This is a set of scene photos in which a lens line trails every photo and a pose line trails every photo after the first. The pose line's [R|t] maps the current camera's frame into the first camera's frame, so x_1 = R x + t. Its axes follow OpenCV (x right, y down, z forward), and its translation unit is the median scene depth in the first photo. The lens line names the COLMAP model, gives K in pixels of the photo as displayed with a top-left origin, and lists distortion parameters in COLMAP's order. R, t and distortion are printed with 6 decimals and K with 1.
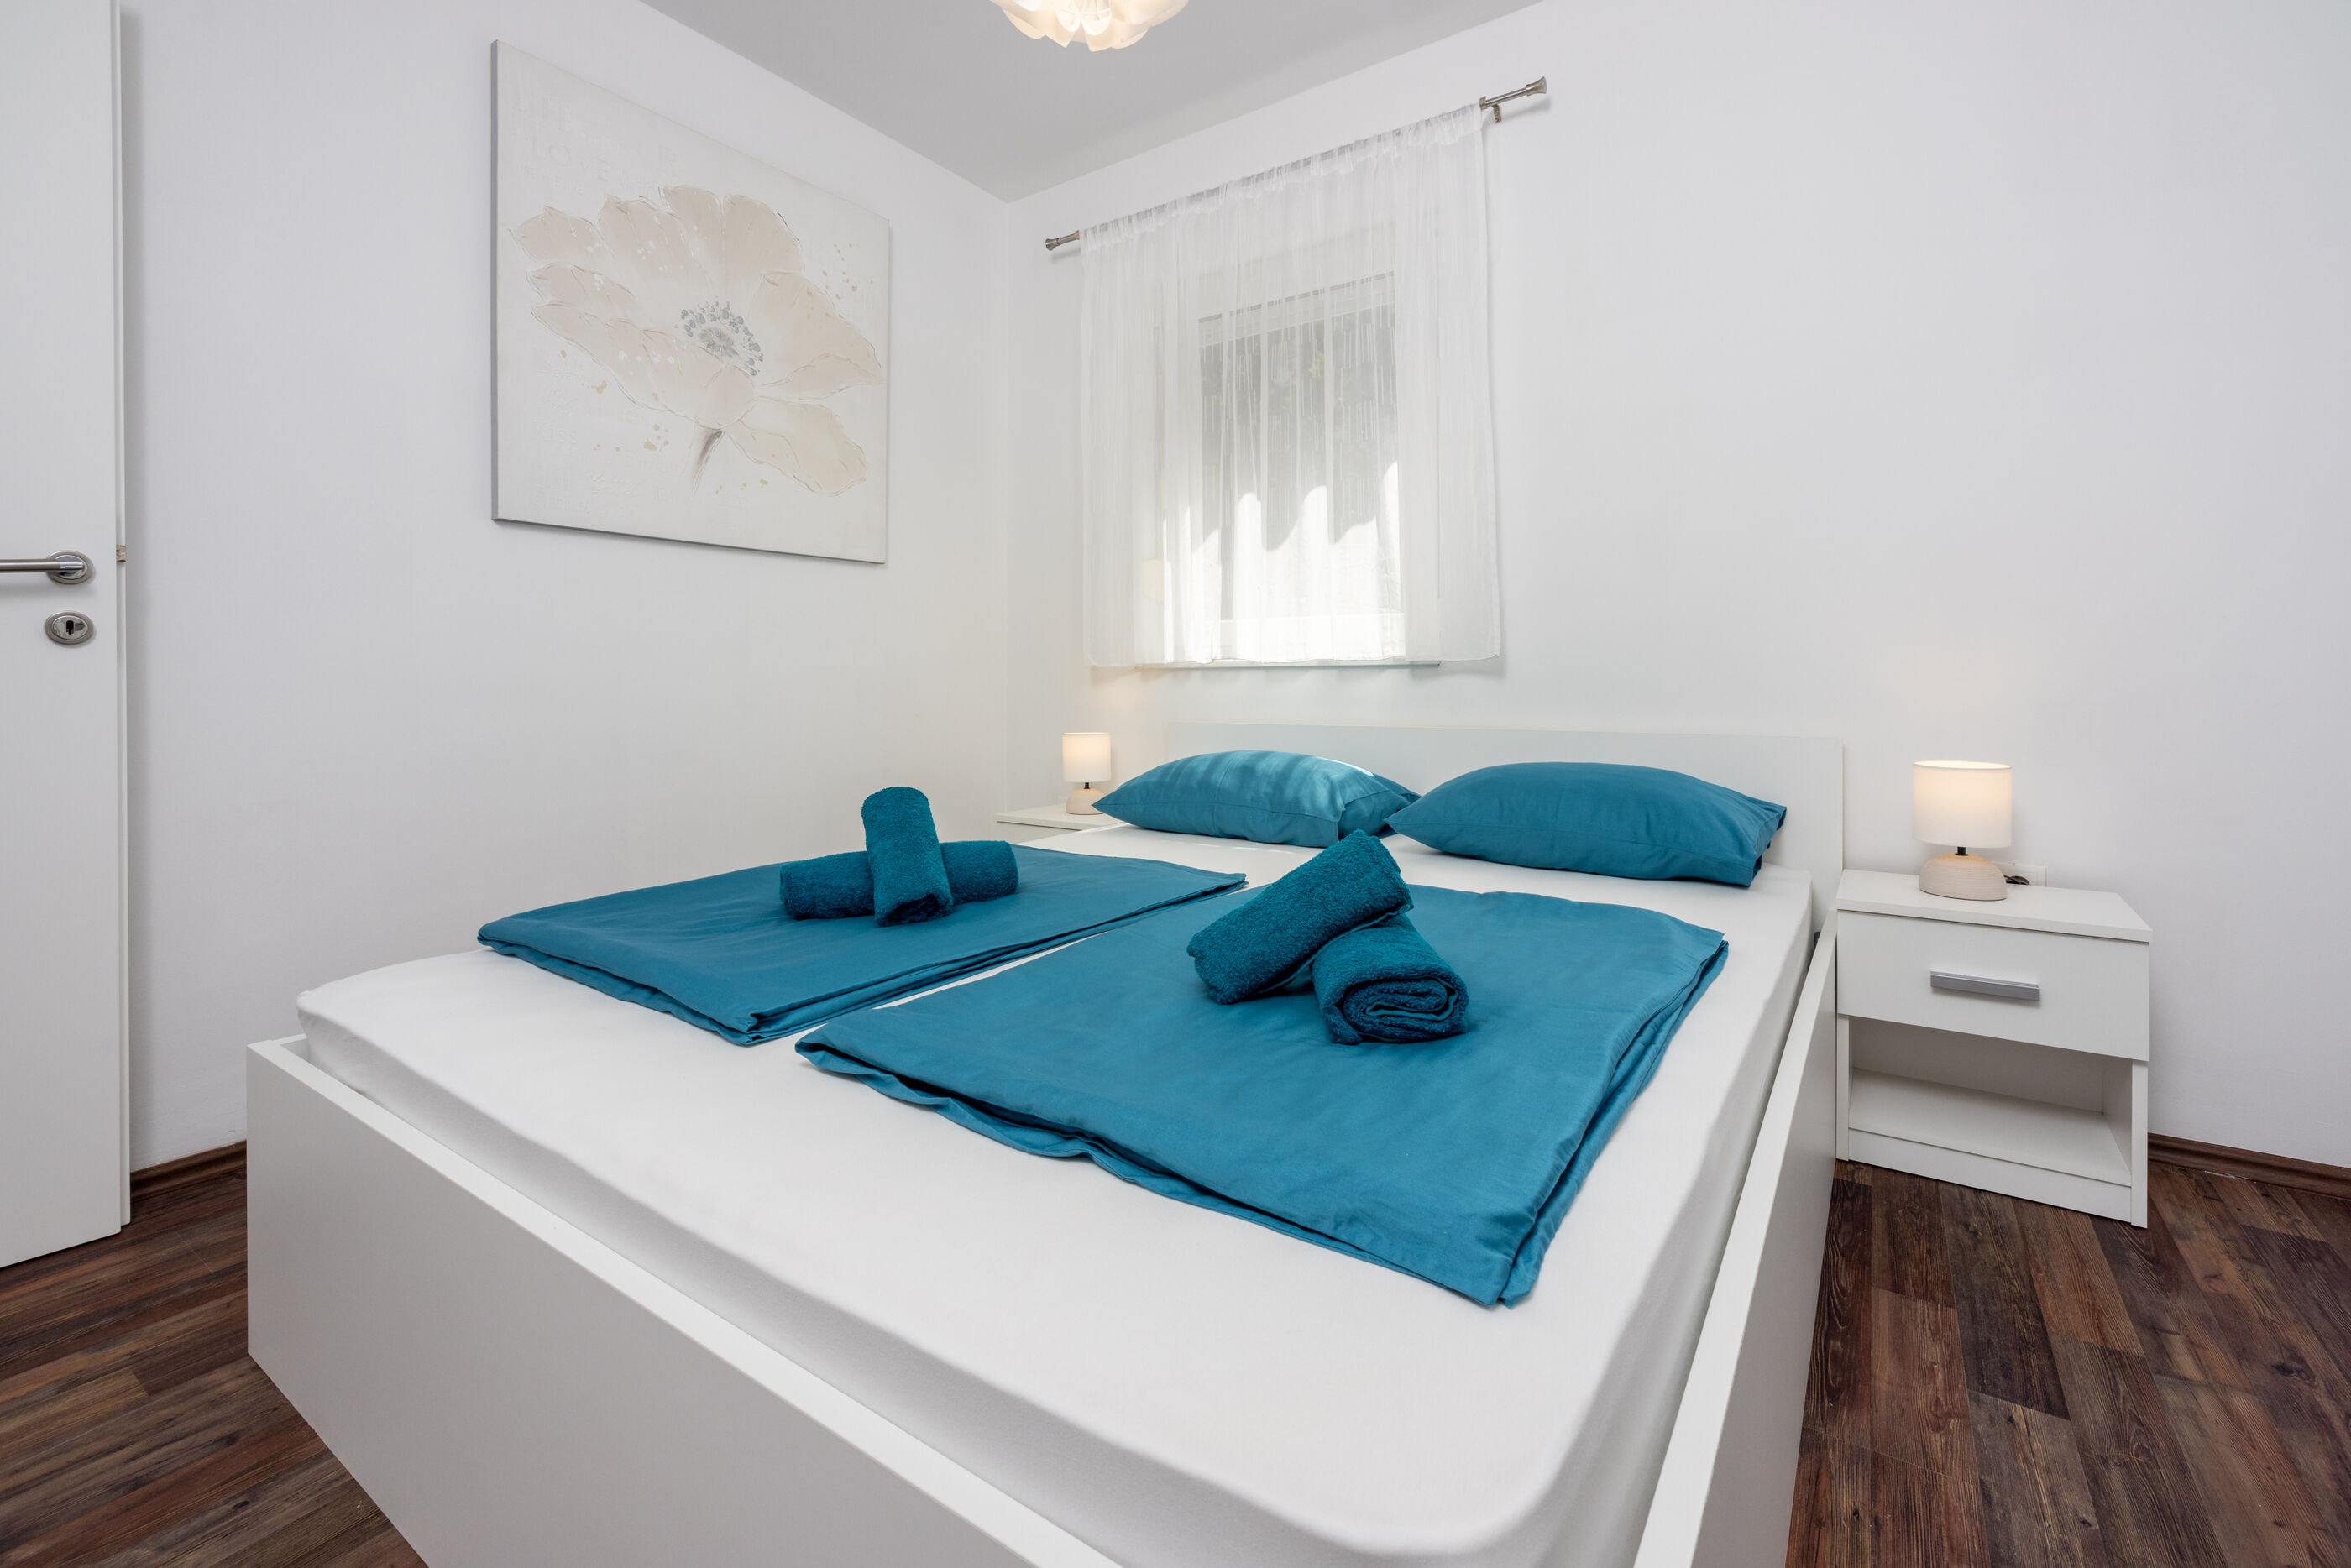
lens RADIAL K [[1026.6, 0, 1176.9], [0, 1026.6, 686.8], [0, 0, 1]] dist [0.000206, 0.000158]
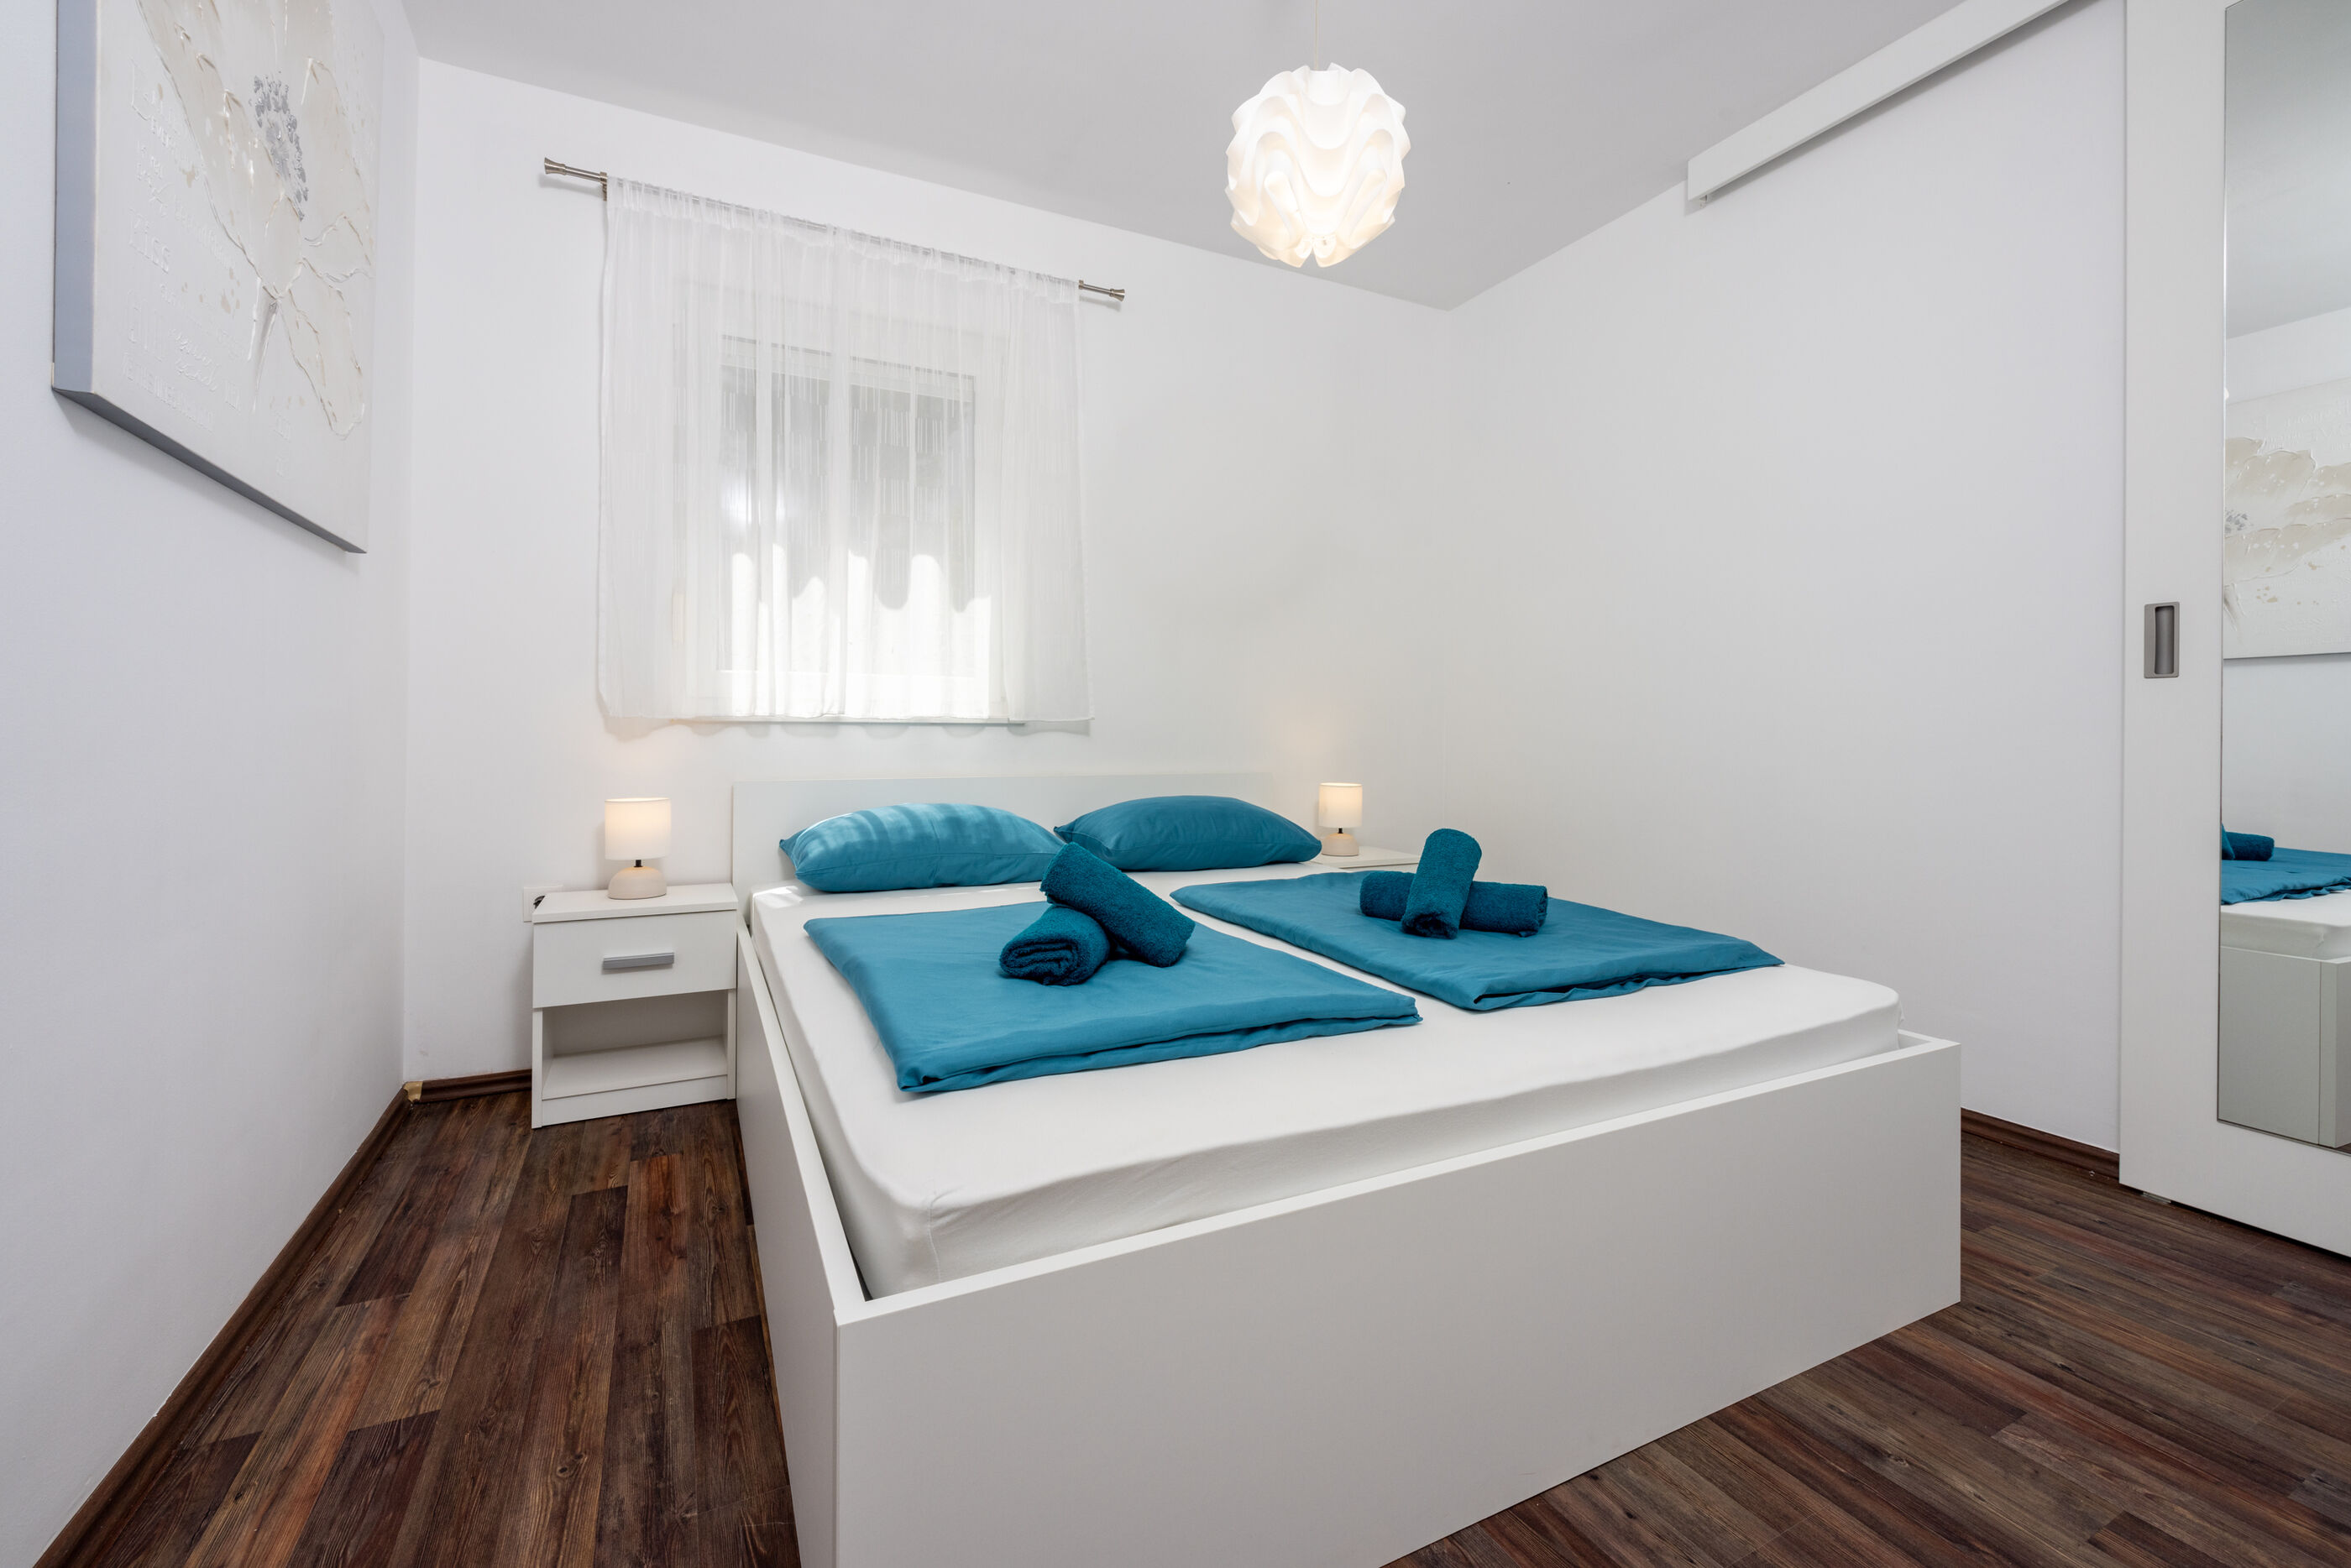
lens RADIAL K [[1008.9, 0, 1195.5], [0, 1008.9, 722.5], [0, 0, 1]] dist [0.000793, 0.000276]
pose [[0.475082, 0.018931, 0.879738, -0.685322], [-0.004072, 0.999805, -0.019316, -0.002000], [-0.879932, 0.005594, 0.475066, 0.268039]]
